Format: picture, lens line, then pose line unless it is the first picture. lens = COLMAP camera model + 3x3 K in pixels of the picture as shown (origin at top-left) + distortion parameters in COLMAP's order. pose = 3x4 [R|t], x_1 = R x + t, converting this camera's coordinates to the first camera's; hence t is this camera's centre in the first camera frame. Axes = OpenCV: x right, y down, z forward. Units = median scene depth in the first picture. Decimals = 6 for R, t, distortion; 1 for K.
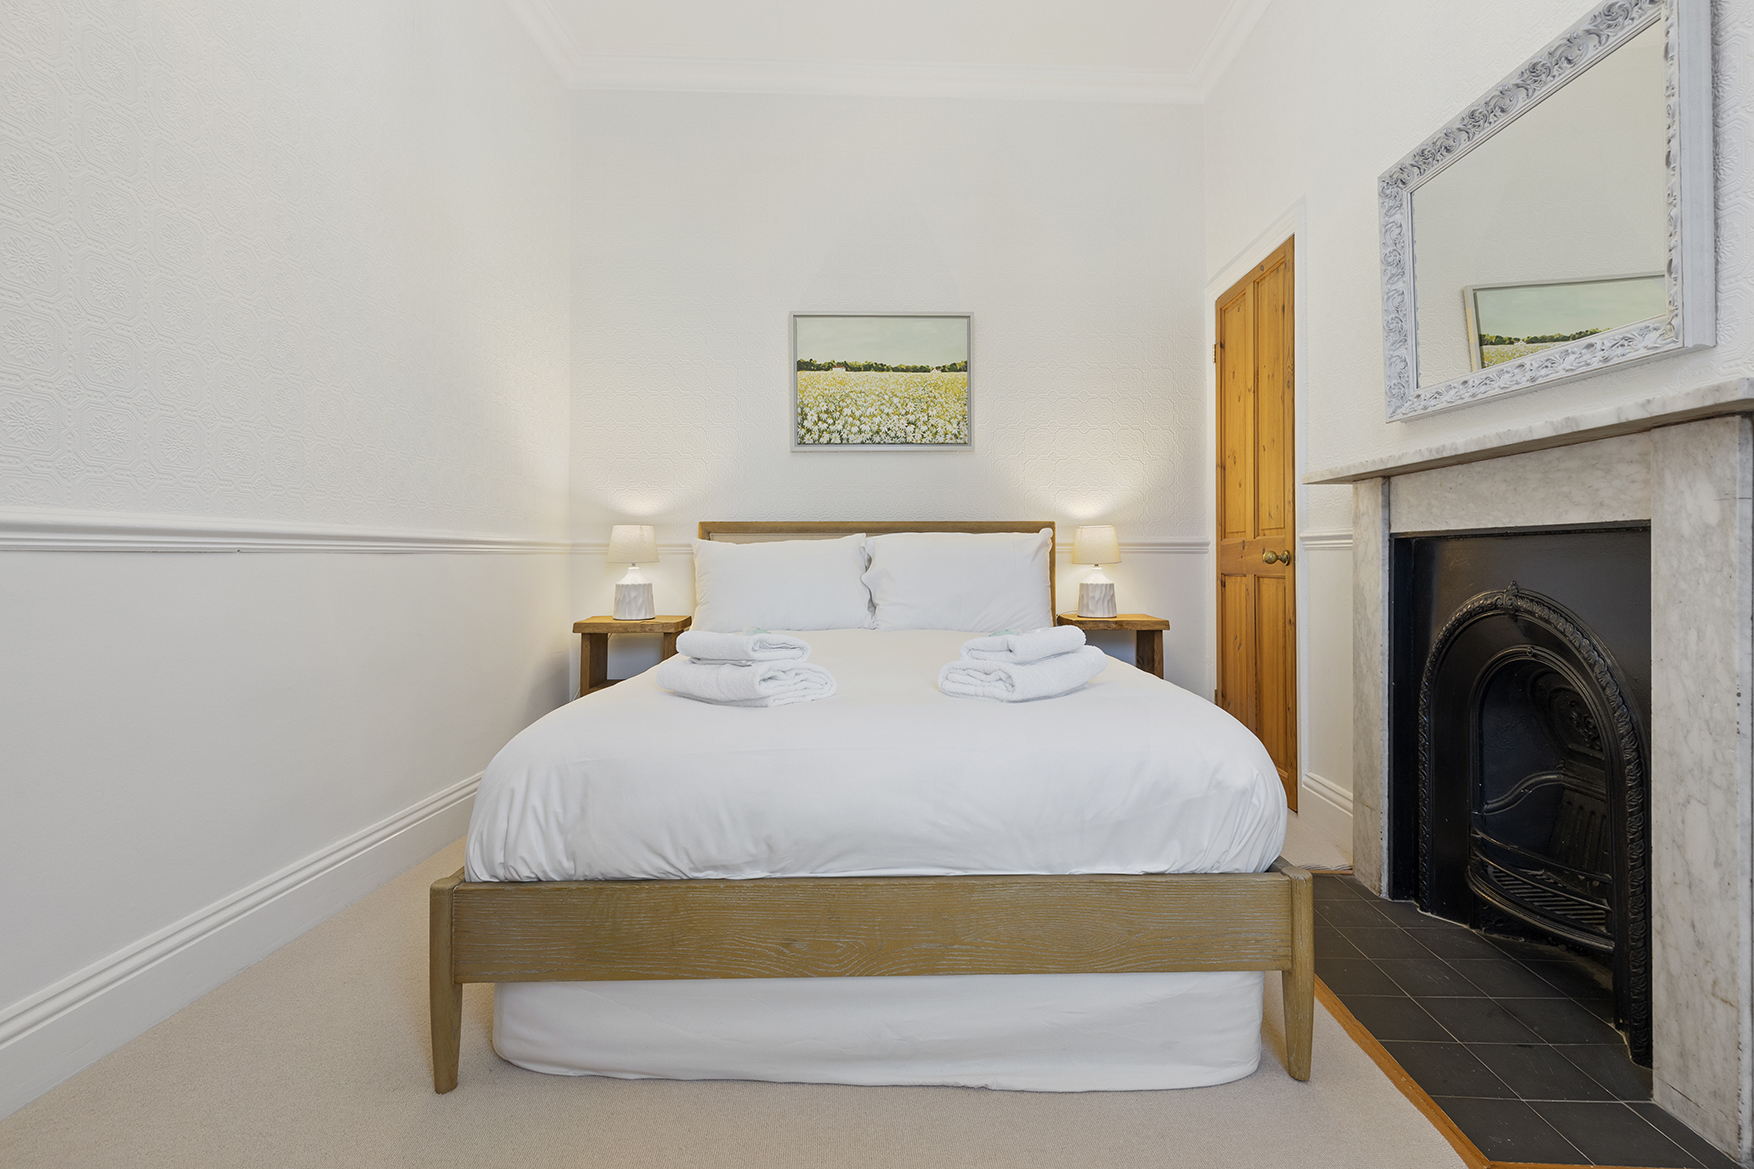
lens RADIAL K [[782.5, 0, 882.8], [0, 782.5, 584.3], [0, 0, 1]] dist [0.002851, -0.001175]
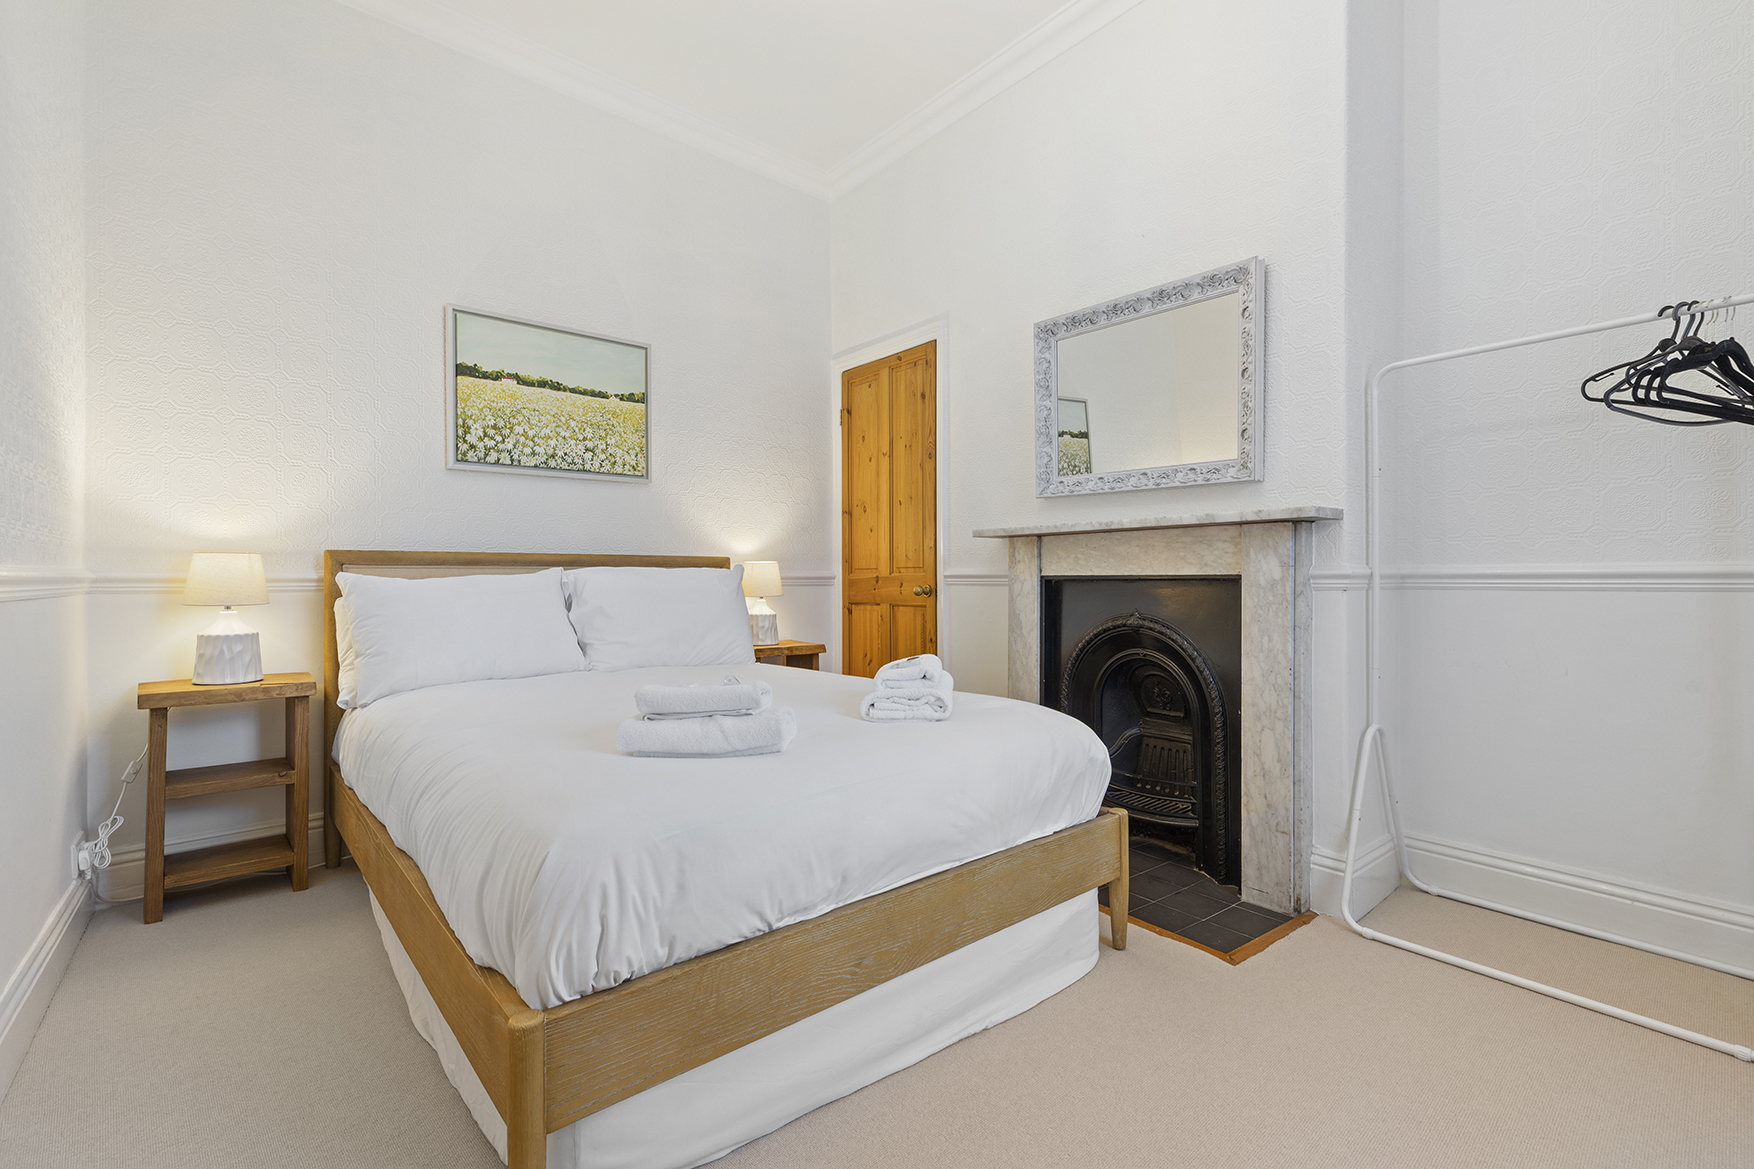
lens RADIAL K [[773.6, 0, 880.8], [0, 773.6, 613.8], [0, 0, 1]] dist [0.004067, -0.000161]
pose [[0.777602, -0.028272, 0.628121, -0.346210], [0.023265, 0.999598, 0.016190, -0.019061], [-0.628326, 0.002024, 0.777947, 0.066001]]
